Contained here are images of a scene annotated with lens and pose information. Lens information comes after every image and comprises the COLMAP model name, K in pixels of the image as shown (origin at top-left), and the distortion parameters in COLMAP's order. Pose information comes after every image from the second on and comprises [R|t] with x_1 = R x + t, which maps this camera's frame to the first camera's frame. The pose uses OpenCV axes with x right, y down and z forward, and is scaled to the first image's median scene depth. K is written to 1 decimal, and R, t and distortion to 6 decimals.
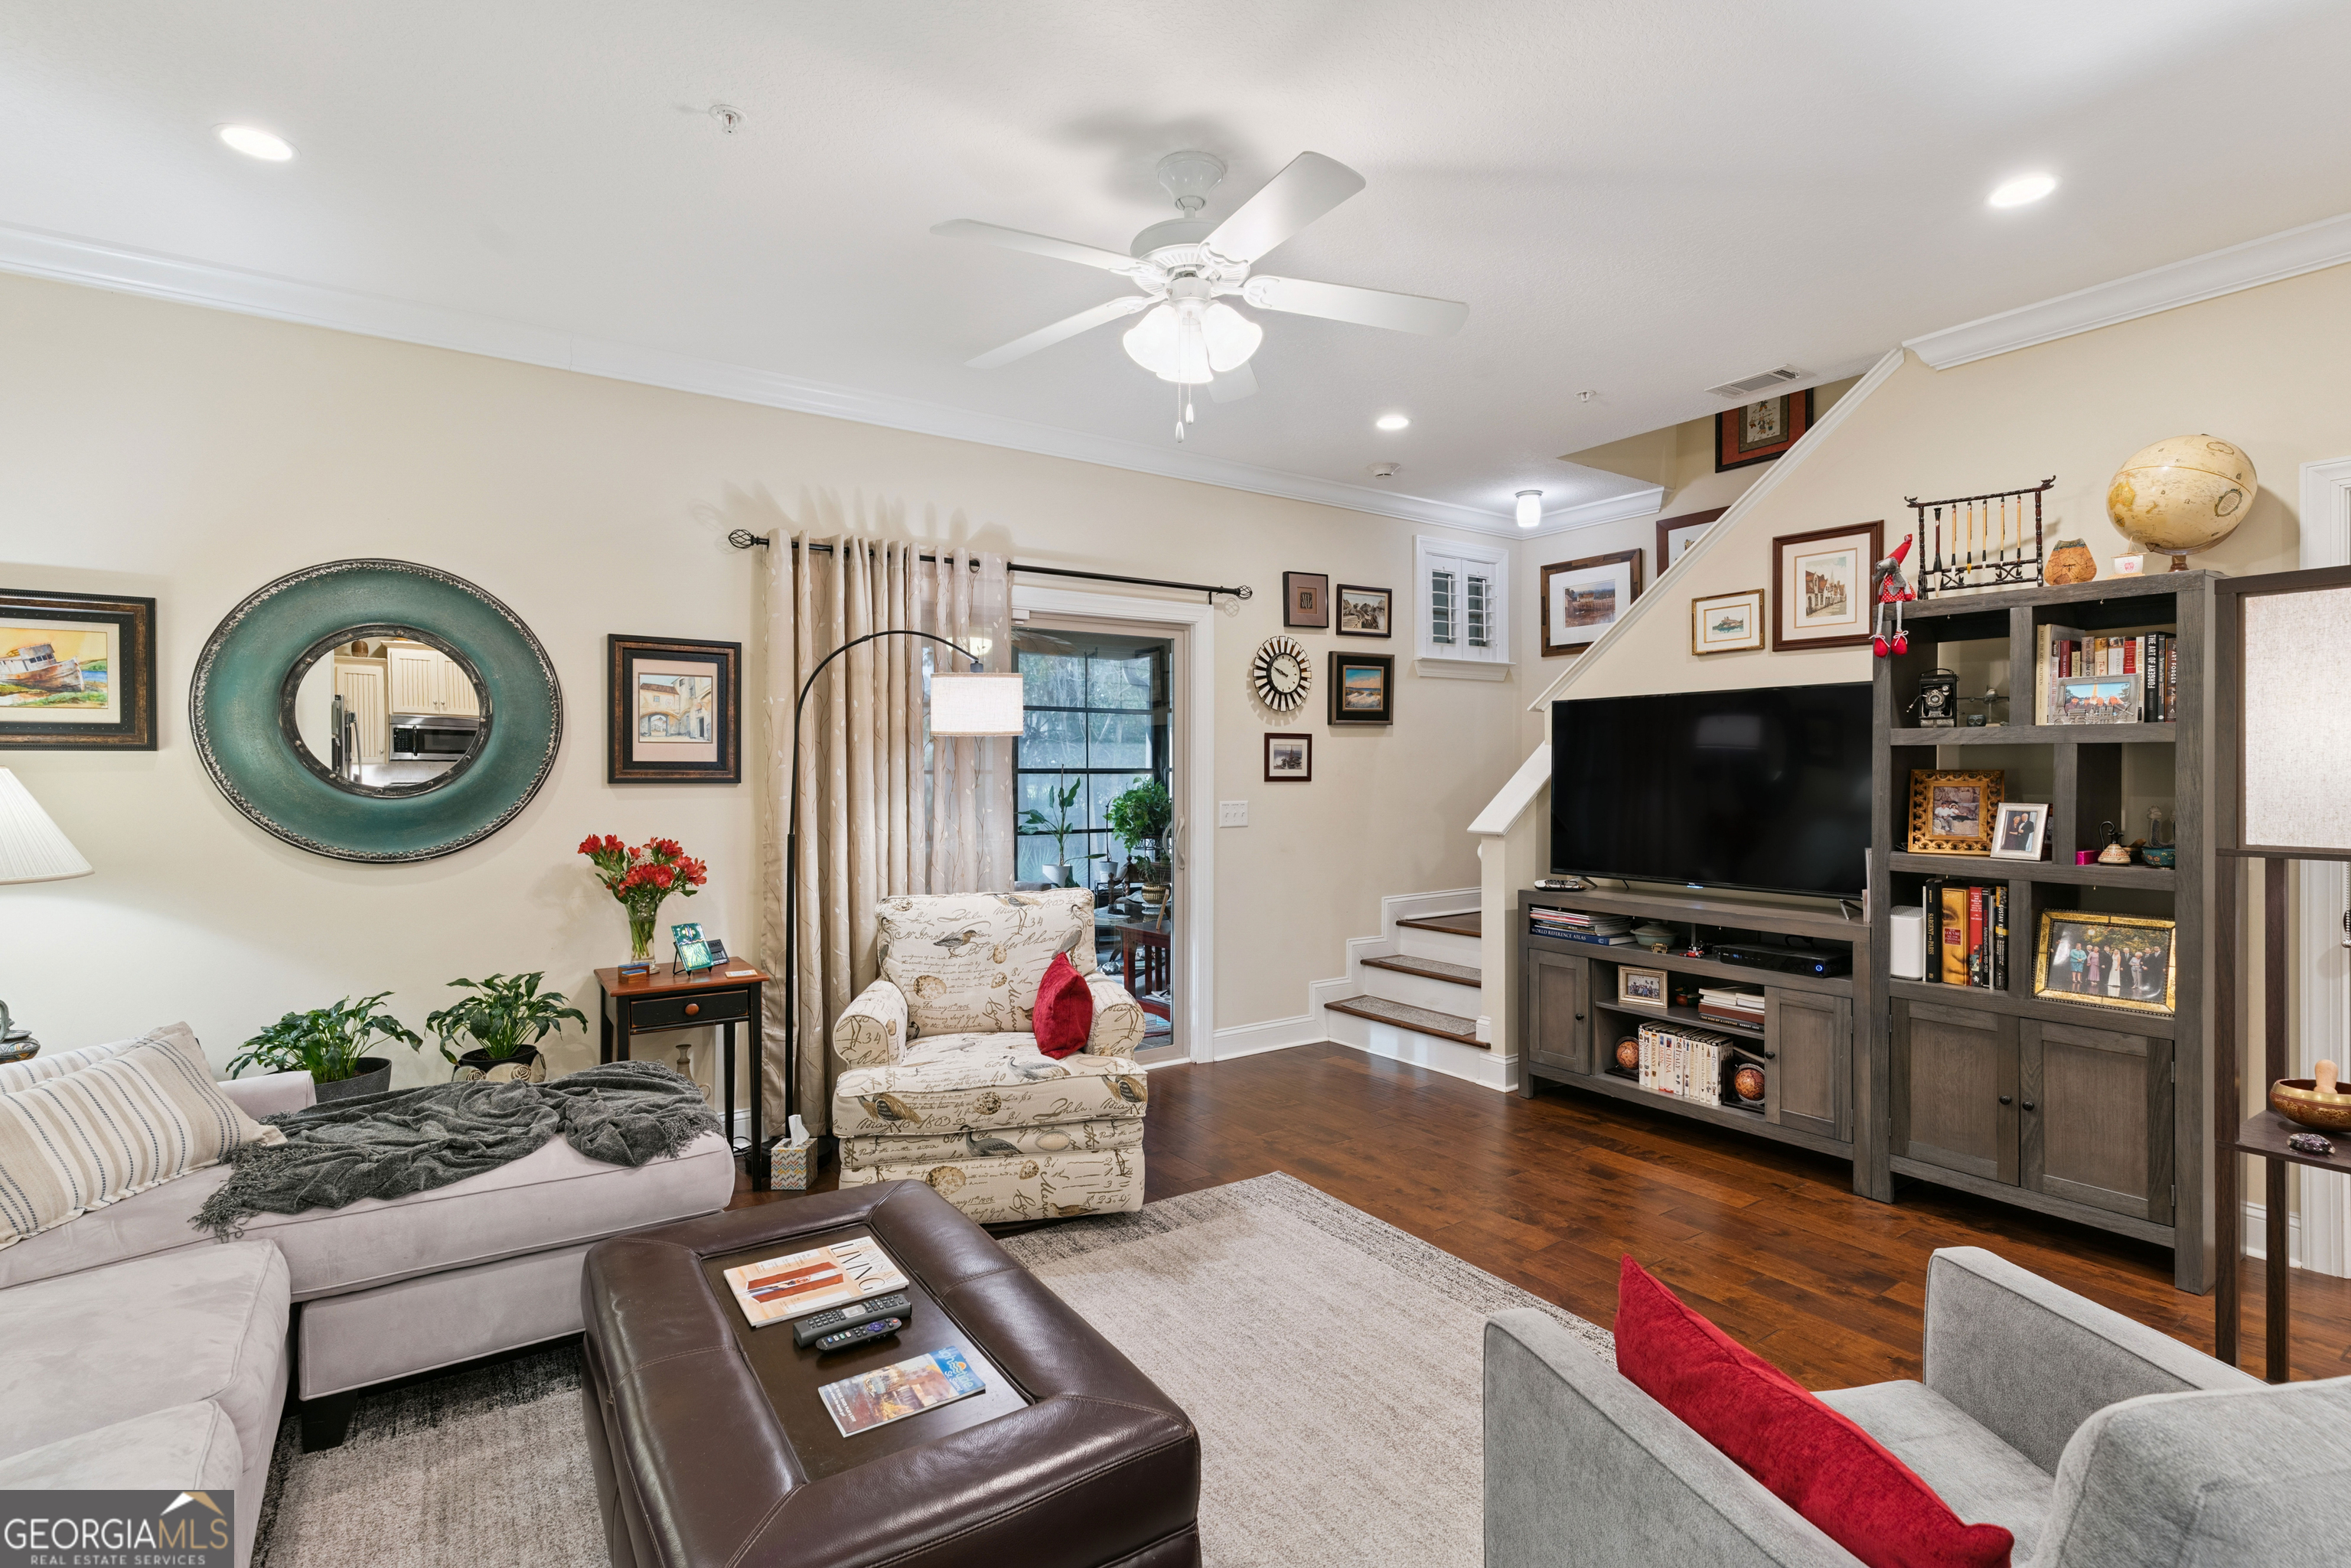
lens RADIAL K [[1113.9, 0, 1168.7], [0, 1113.9, 778.6], [0, 0, 1]] dist [0.002875, -0.002519]
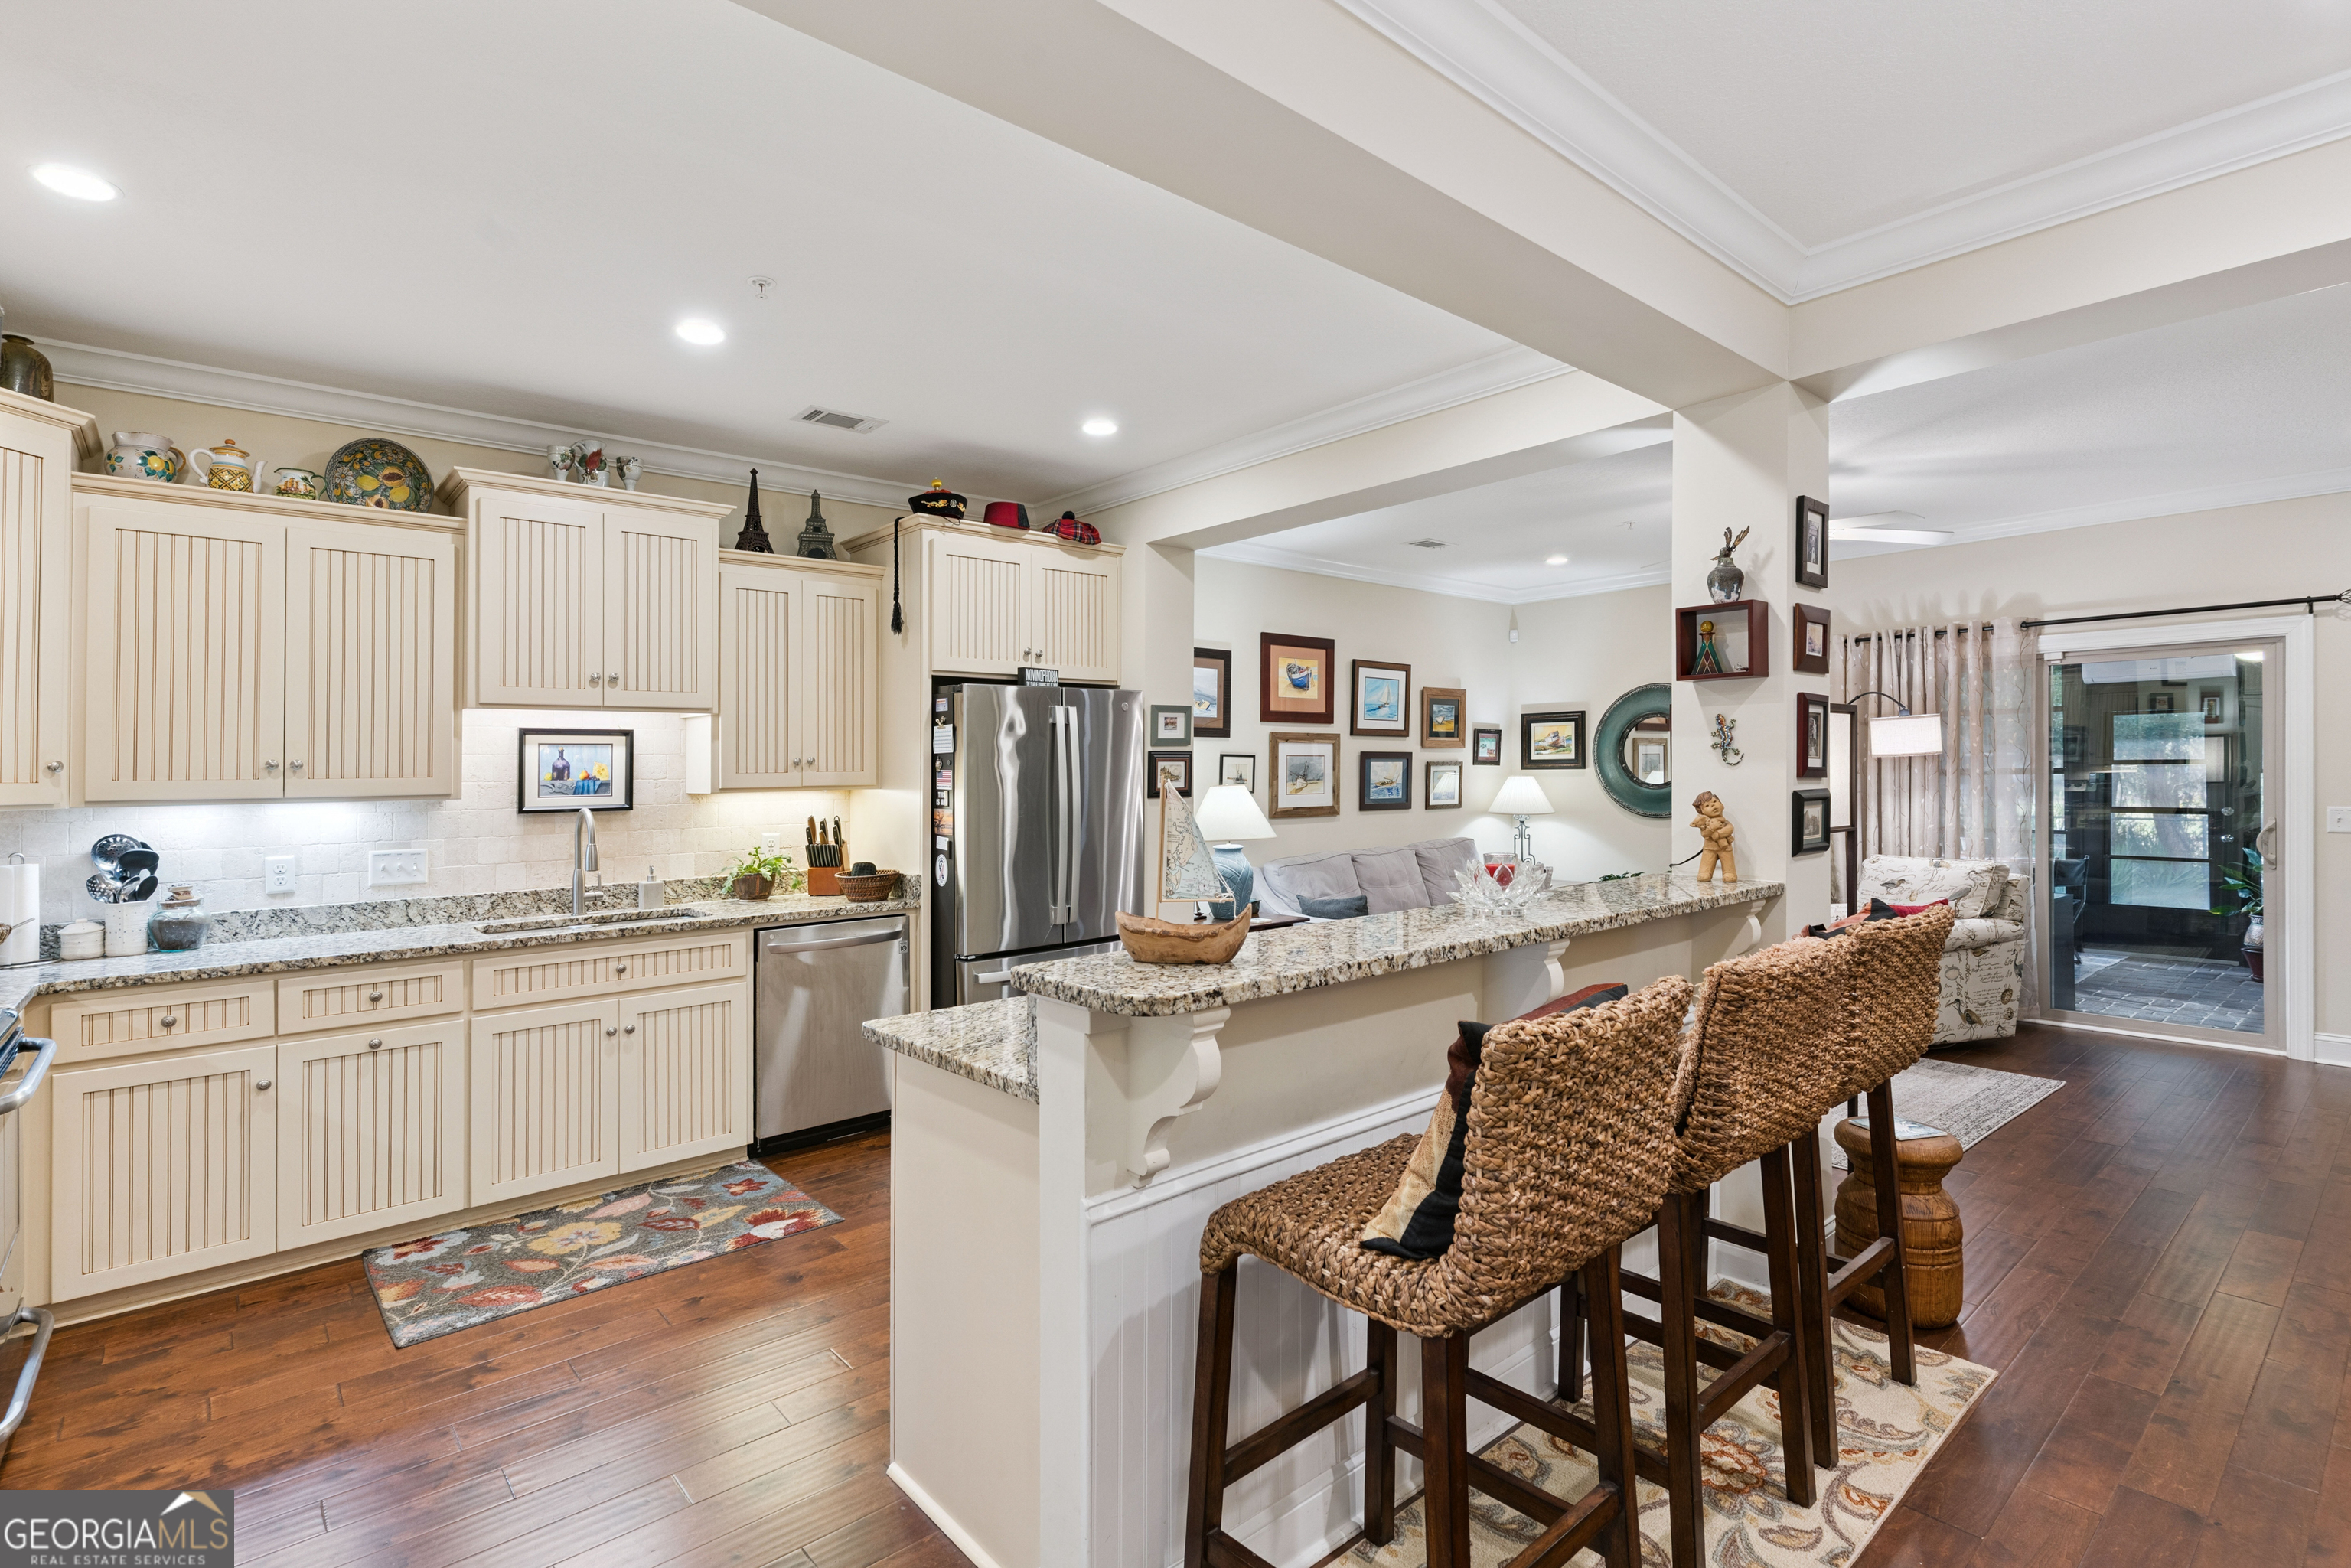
lens RADIAL K [[1113.9, 0, 1157.2], [0, 1113.9, 781.5], [0, 0, 1]] dist [0.002875, -0.002519]
pose [[0.098444, 0.011171, -0.995080, 1.290454], [0.002909, 0.999929, 0.011513, -0.023480], [0.995138, -0.004028, 0.098405, -0.202511]]
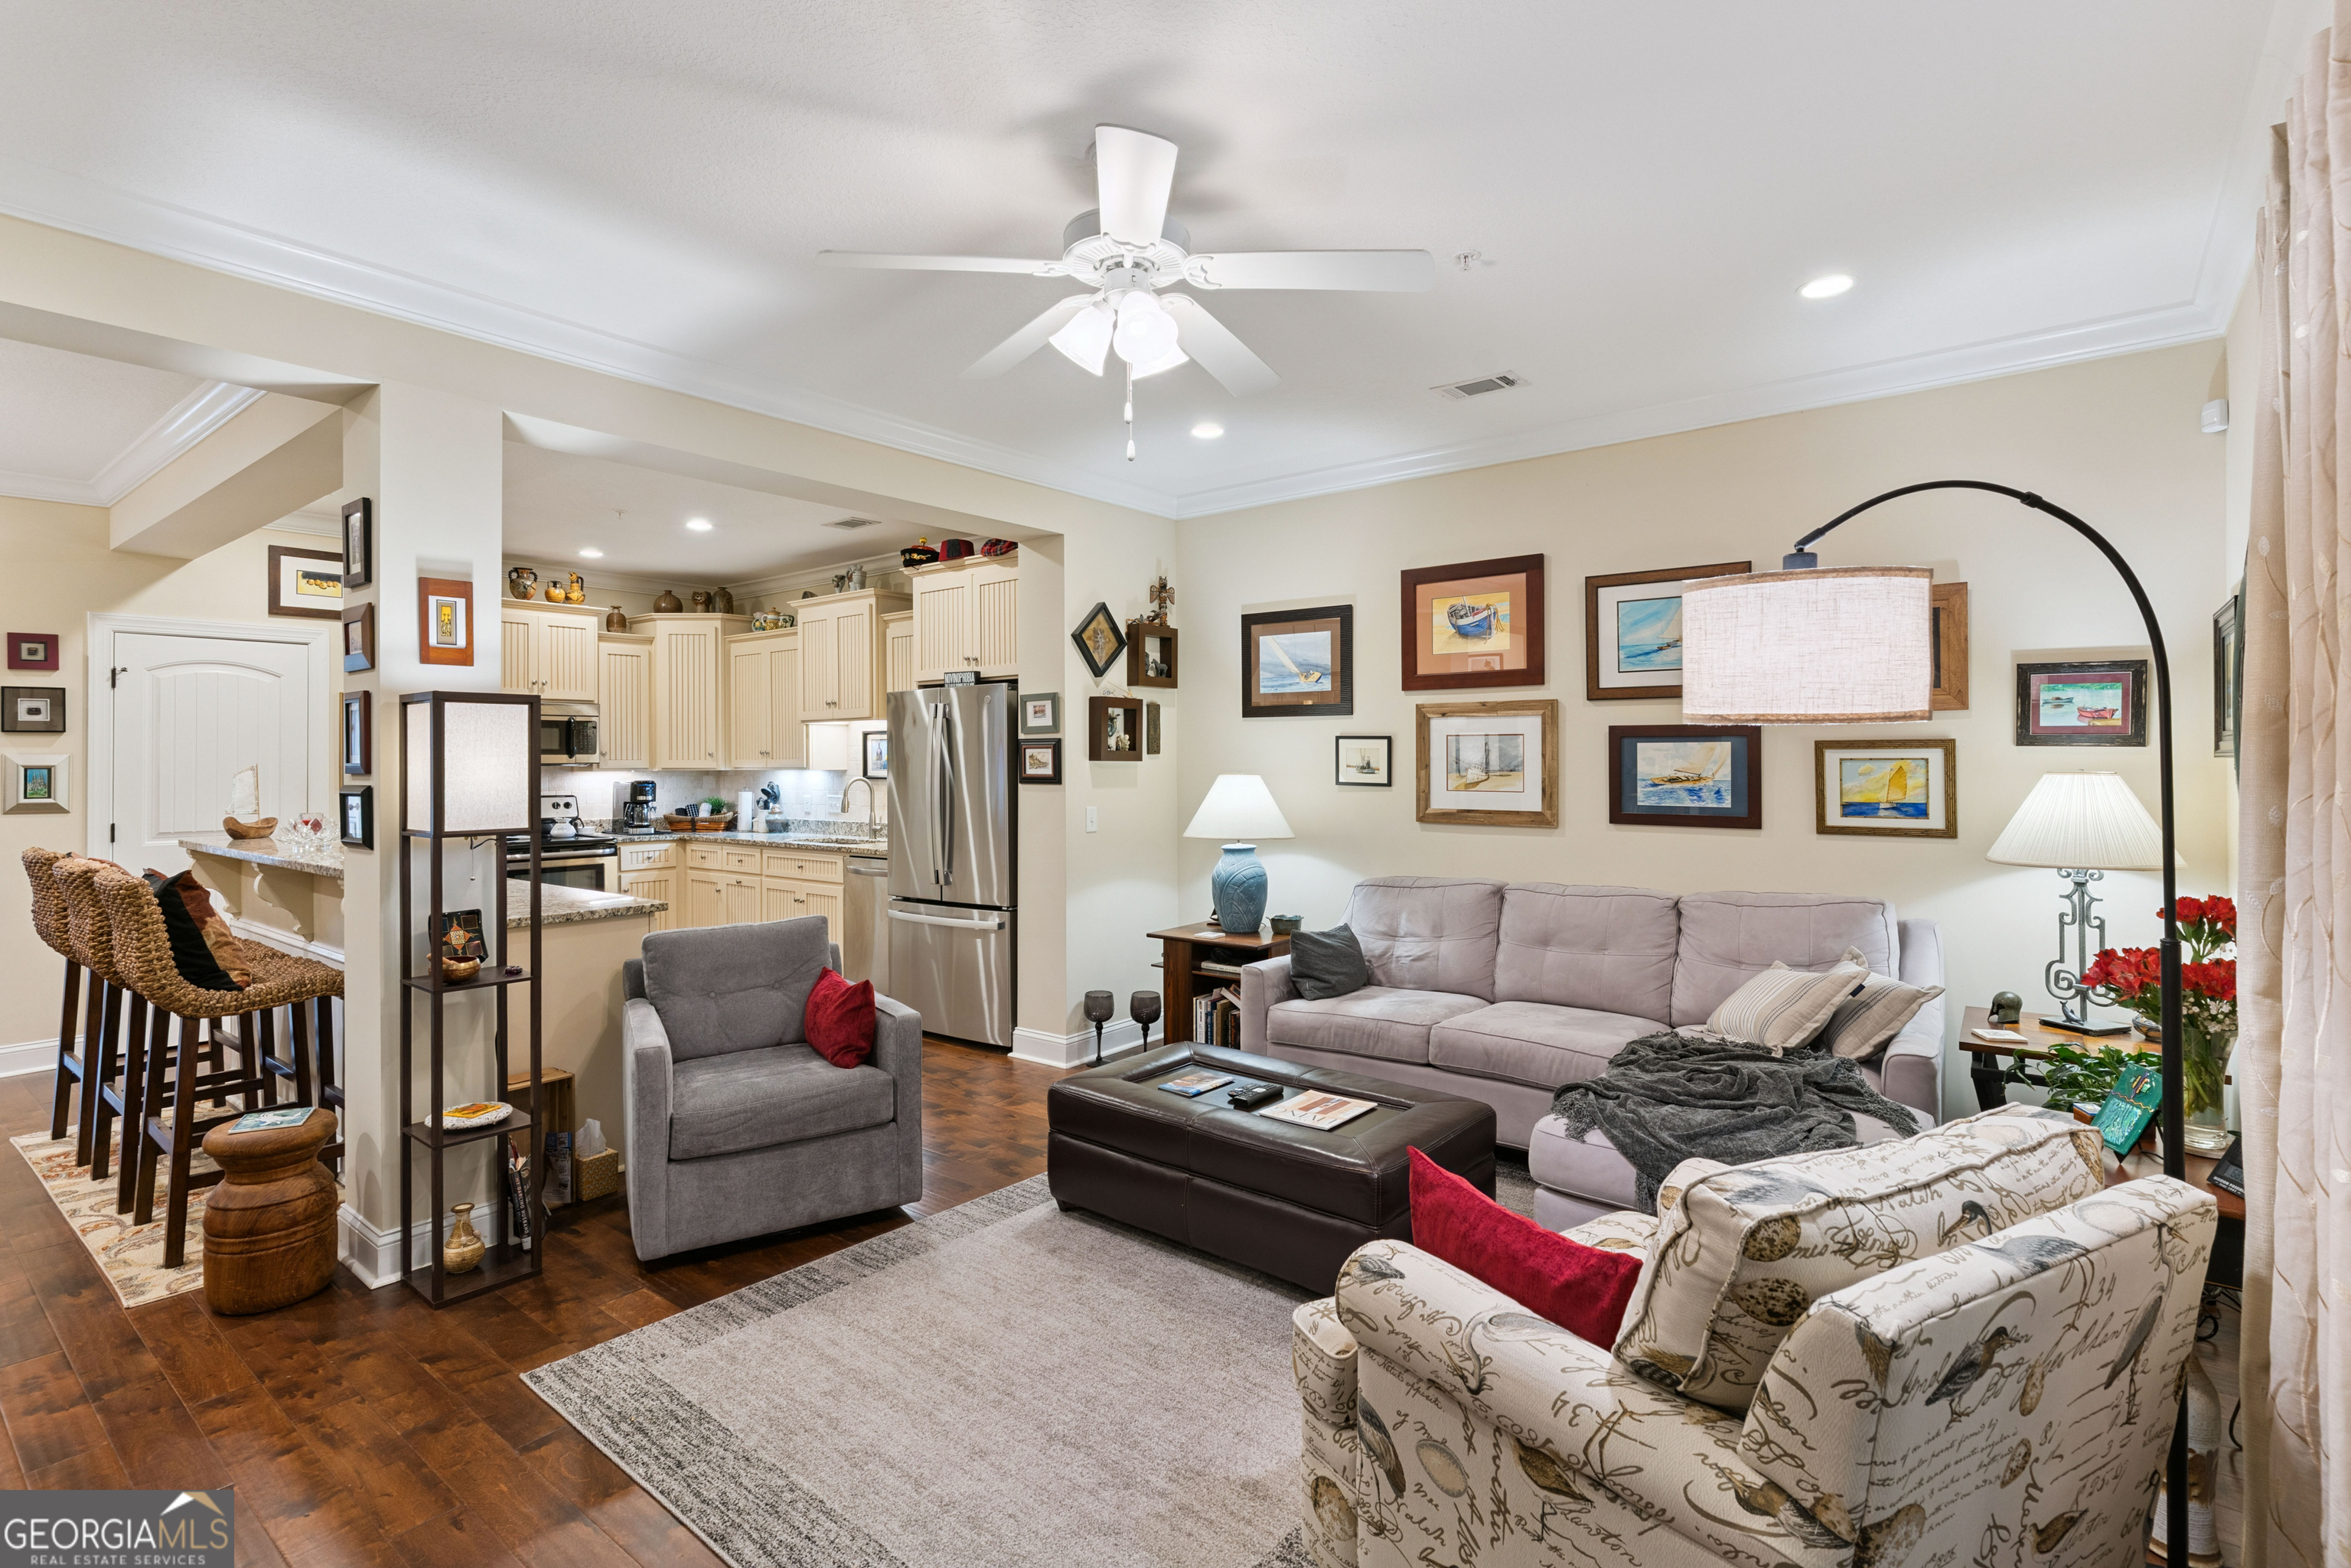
lens RADIAL K [[1113.9, 0, 1163.5], [0, 1113.9, 761.7], [0, 0, 1]] dist [0.002875, -0.002519]
pose [[-0.957147, 0.009266, -0.289454, 0.184543], [0.006182, 0.999914, 0.011568, -0.030996], [0.289536, 0.009283, -0.957122, 1.333969]]
